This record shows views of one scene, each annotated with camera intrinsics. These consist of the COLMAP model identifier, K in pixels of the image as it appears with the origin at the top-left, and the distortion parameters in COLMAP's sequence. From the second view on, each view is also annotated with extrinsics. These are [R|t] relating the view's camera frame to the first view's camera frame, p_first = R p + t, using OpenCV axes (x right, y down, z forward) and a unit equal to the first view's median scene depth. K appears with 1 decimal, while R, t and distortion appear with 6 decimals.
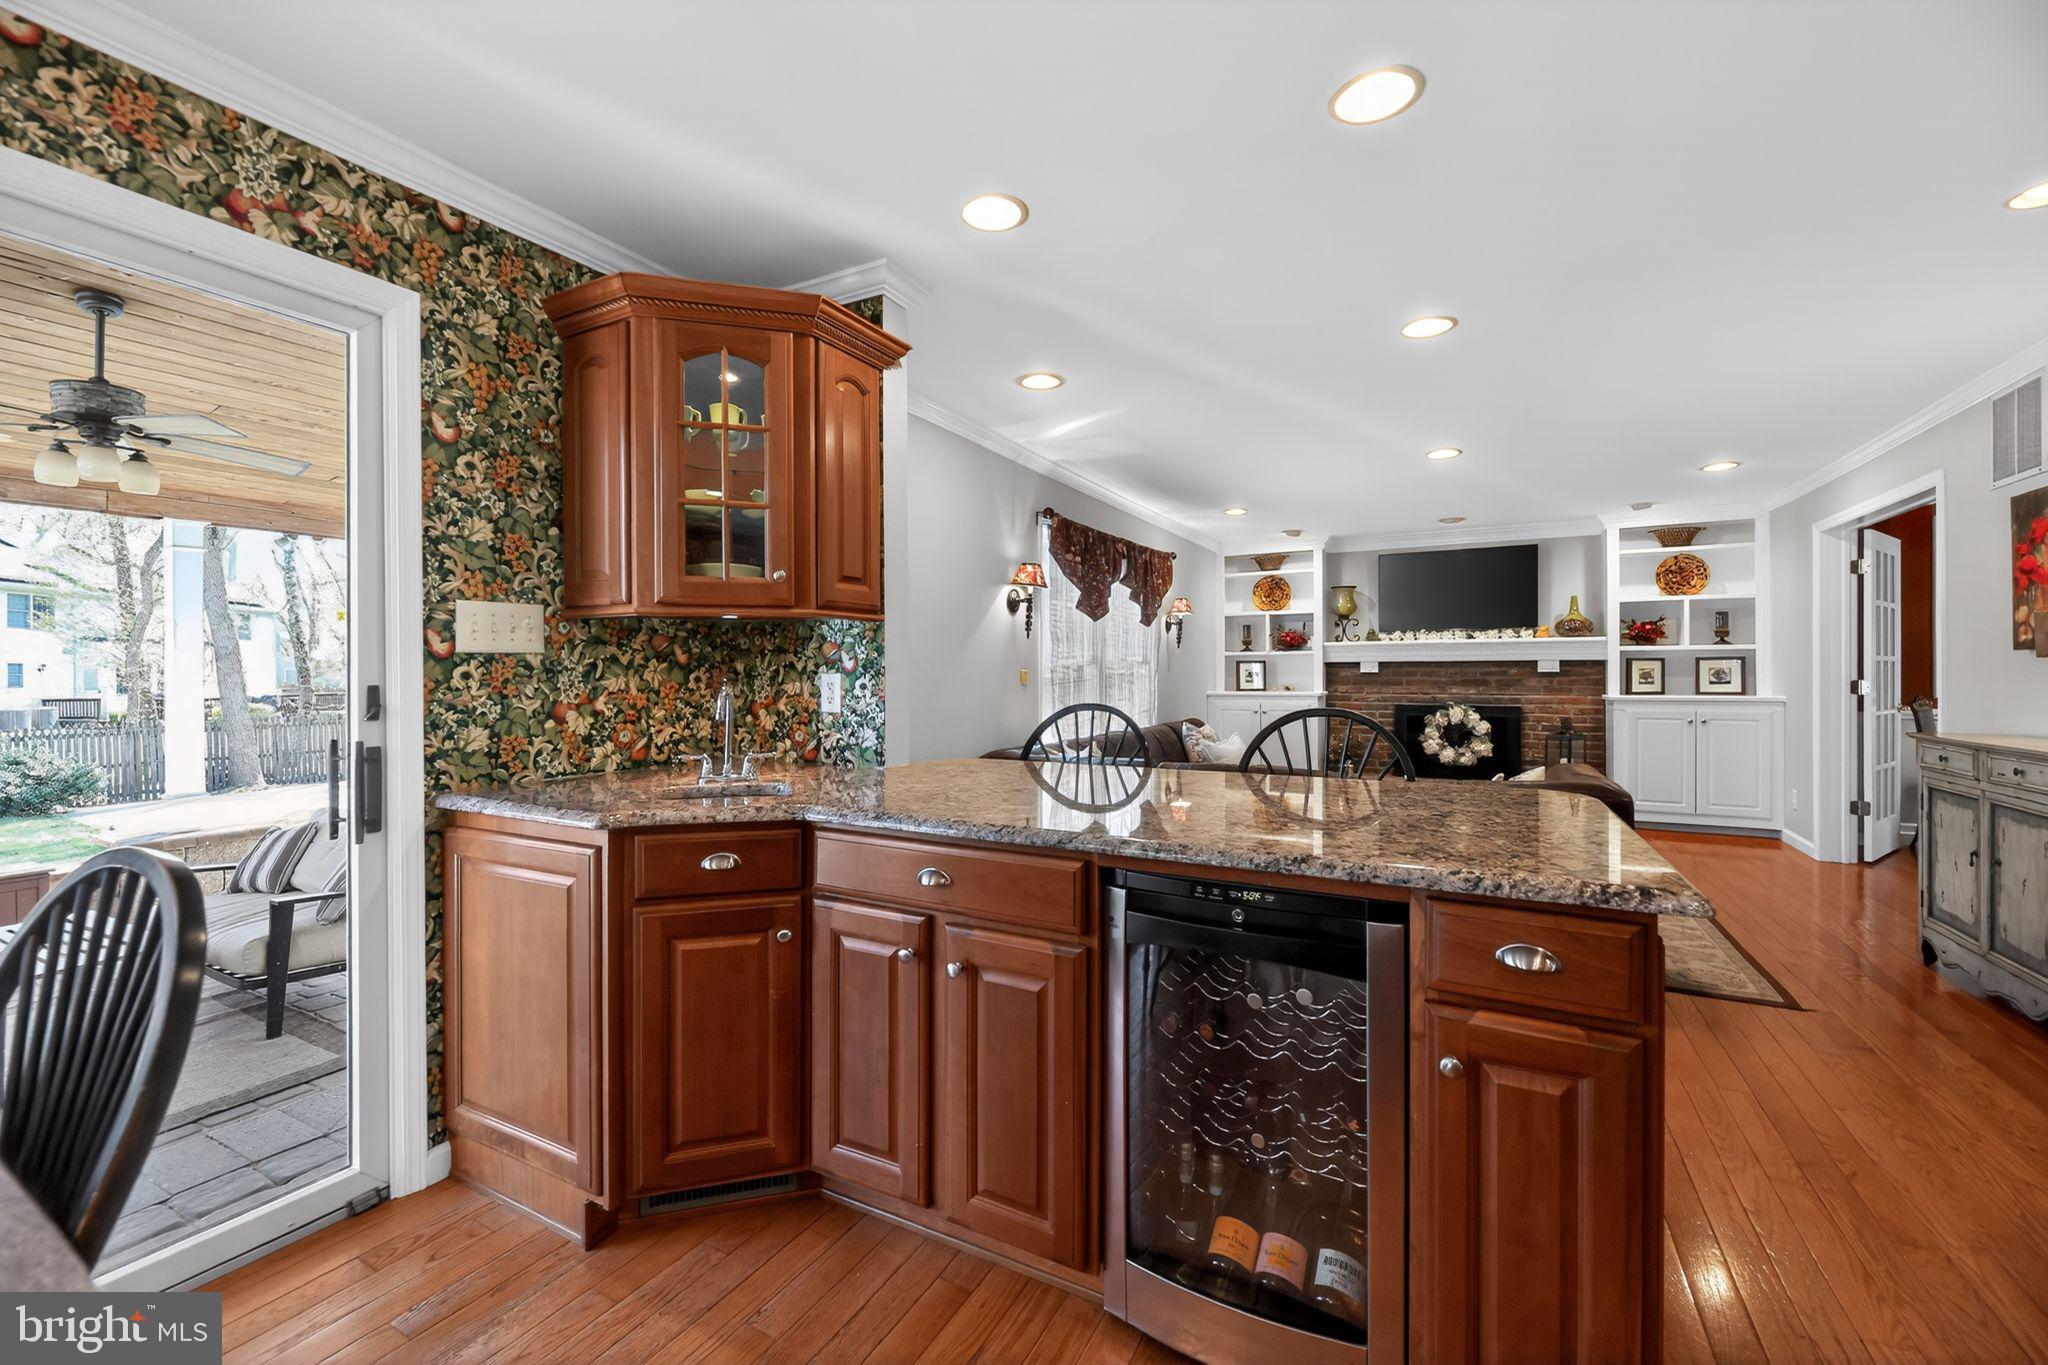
lens RADIAL K [[830.7, 0, 1017.0], [0, 830.7, 673.3], [0, 0, 1]] dist [-0.000996, -0.000267]
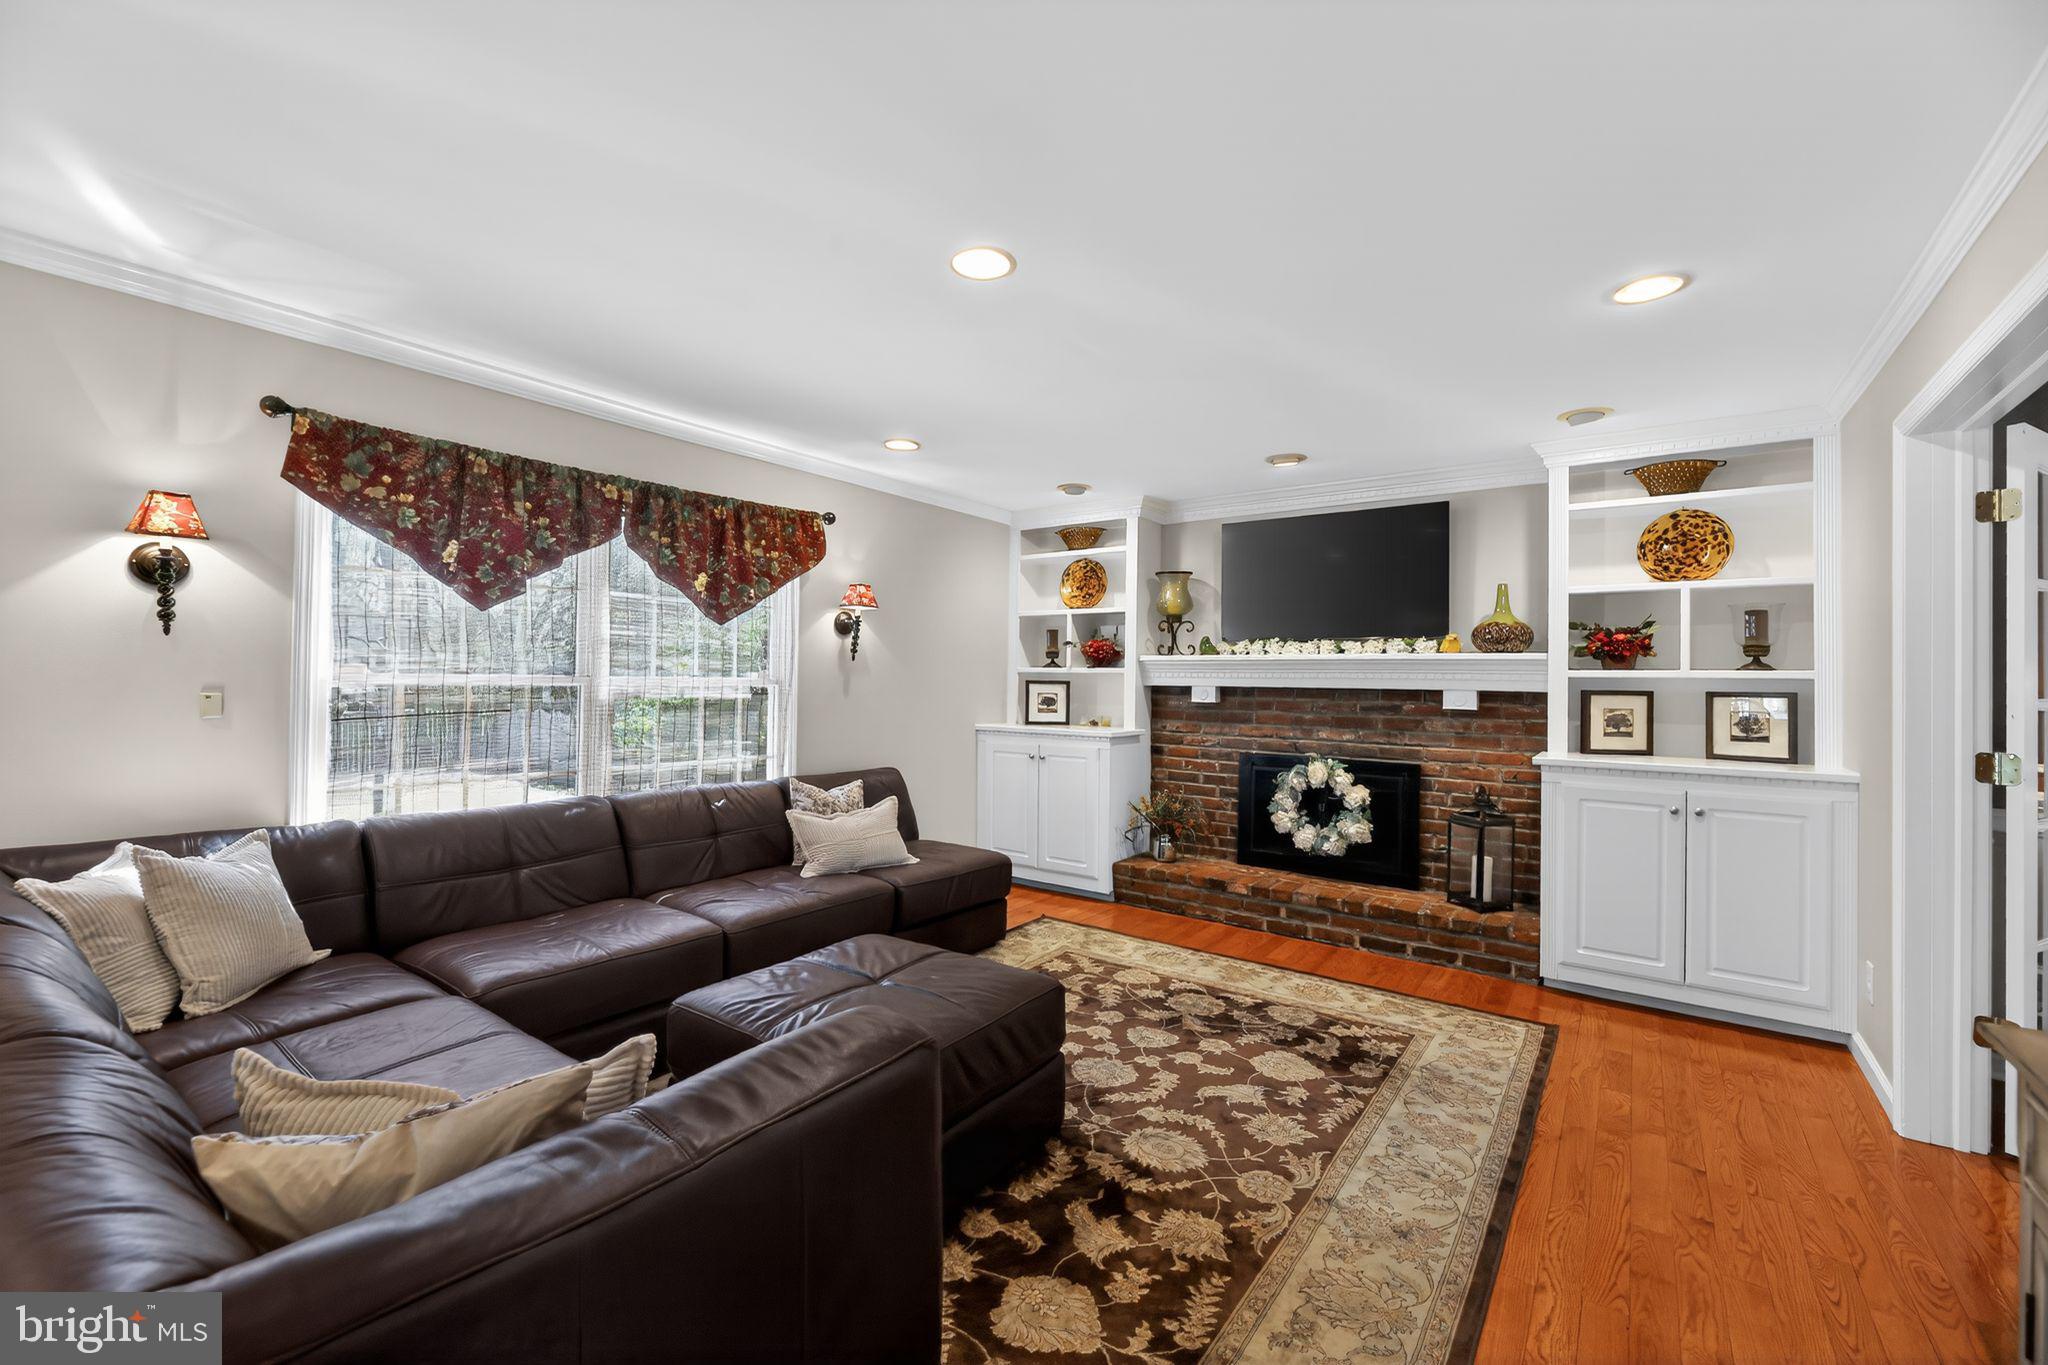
lens RADIAL K [[849.2, 0, 1018.2], [0, 849.2, 675.8], [0, 0, 1]] dist [-0.000110, -0.000305]
pose [[0.990586, 0.019663, -0.135475, 0.402044], [-0.021171, 0.999729, -0.009697, -0.013613], [0.135248, 0.012473, 0.990733, 0.342100]]
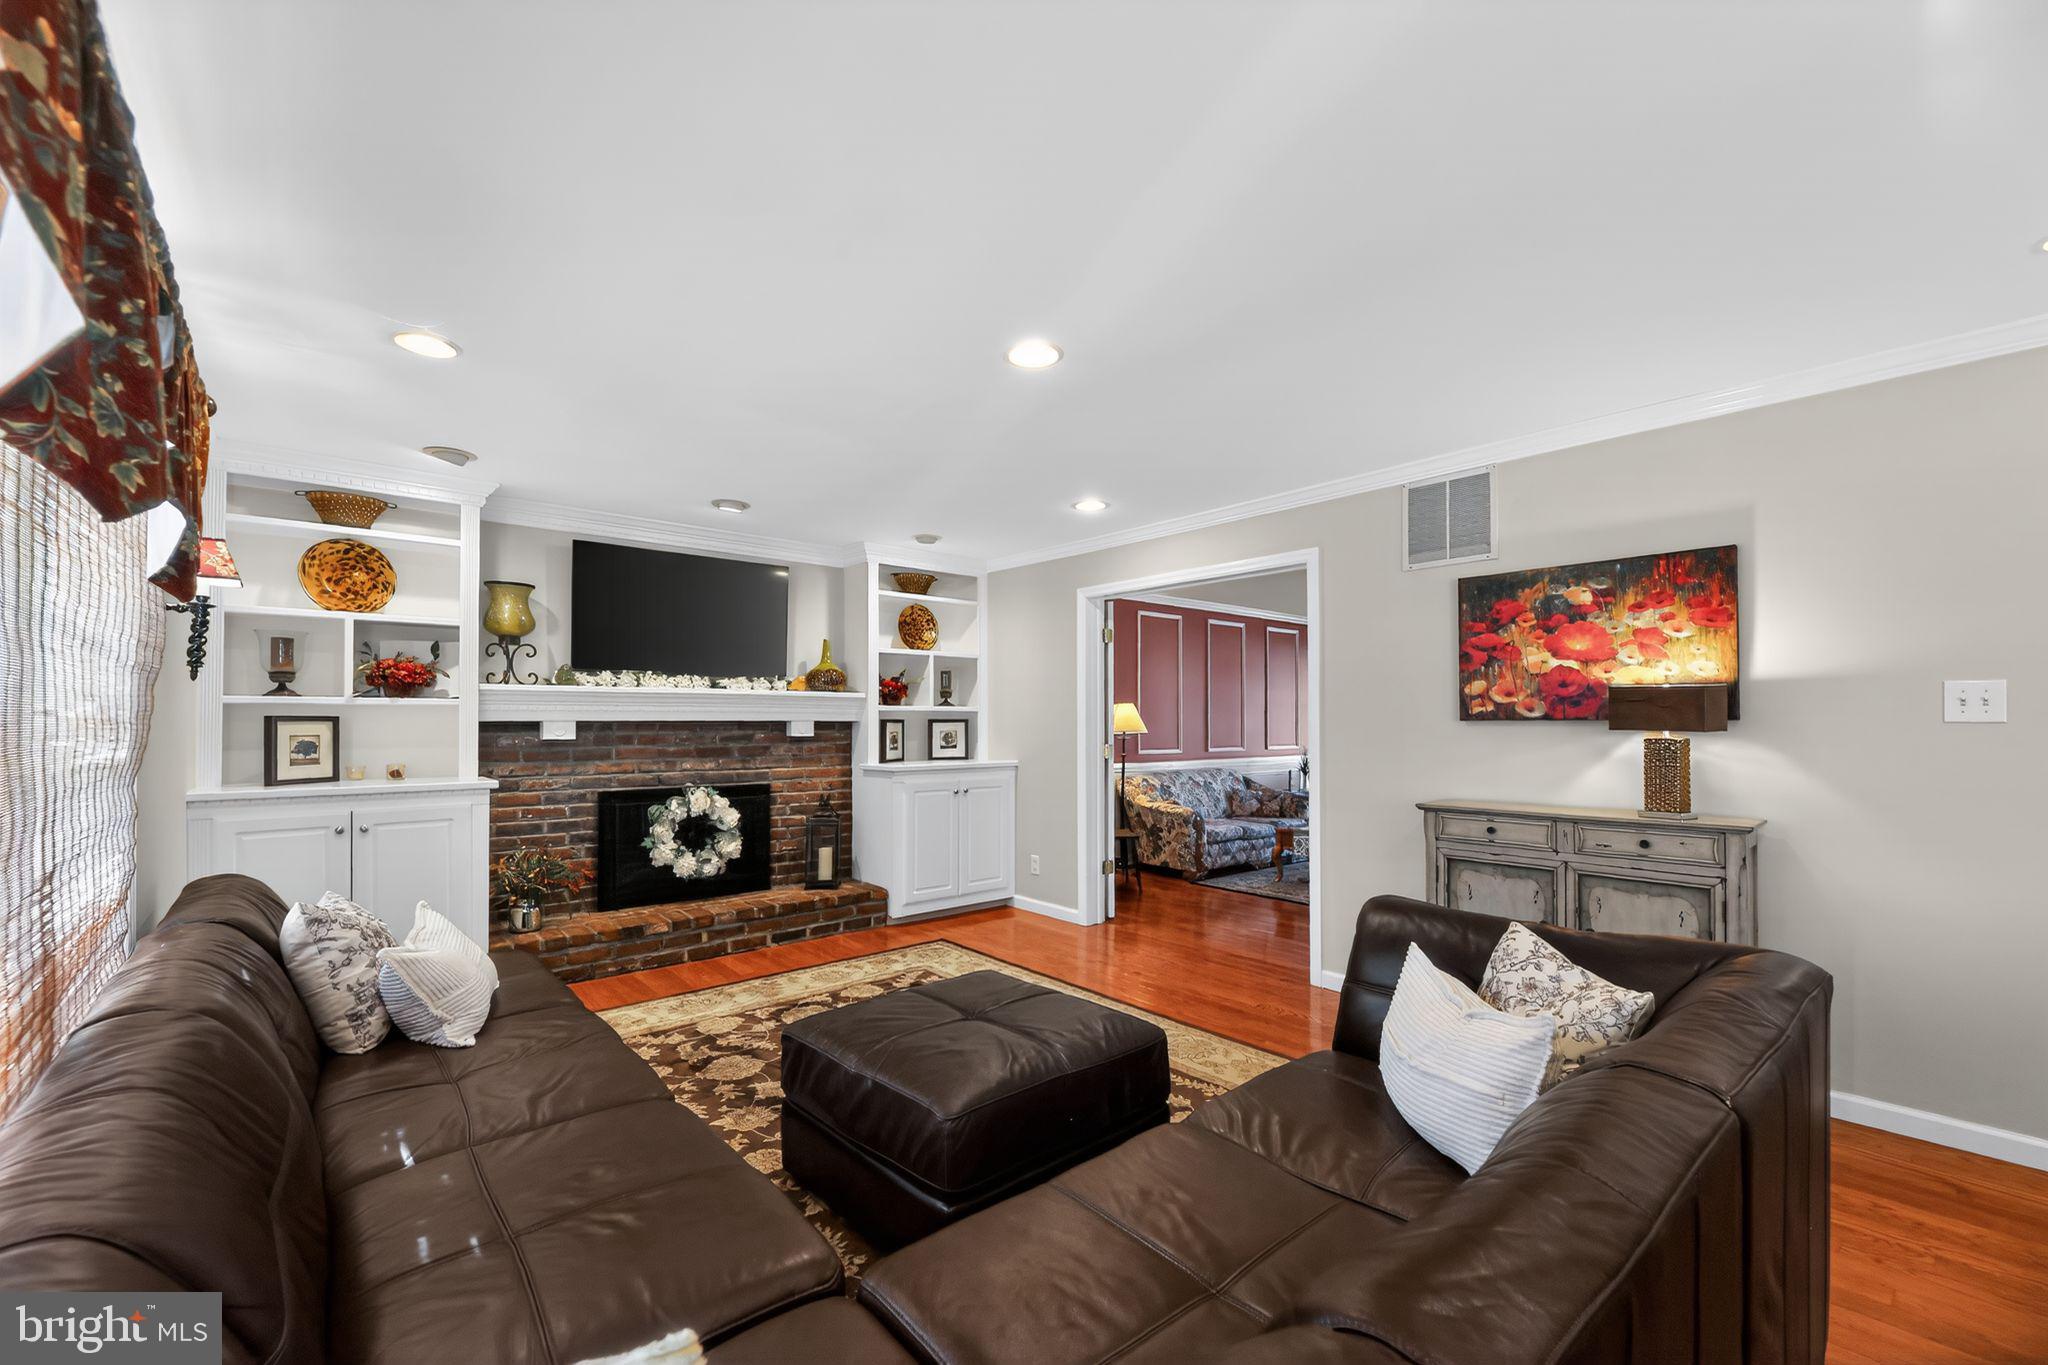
lens RADIAL K [[853.2, 0, 1016.4], [0, 853.2, 726.6], [0, 0, 1]] dist [-0.000166, -0.000082]
pose [[0.348234, -0.000609, 0.937408, -0.021451], [0.001133, 0.999999, 0.000229, -0.010574], [-0.937407, 0.000982, 0.348234, 0.541415]]
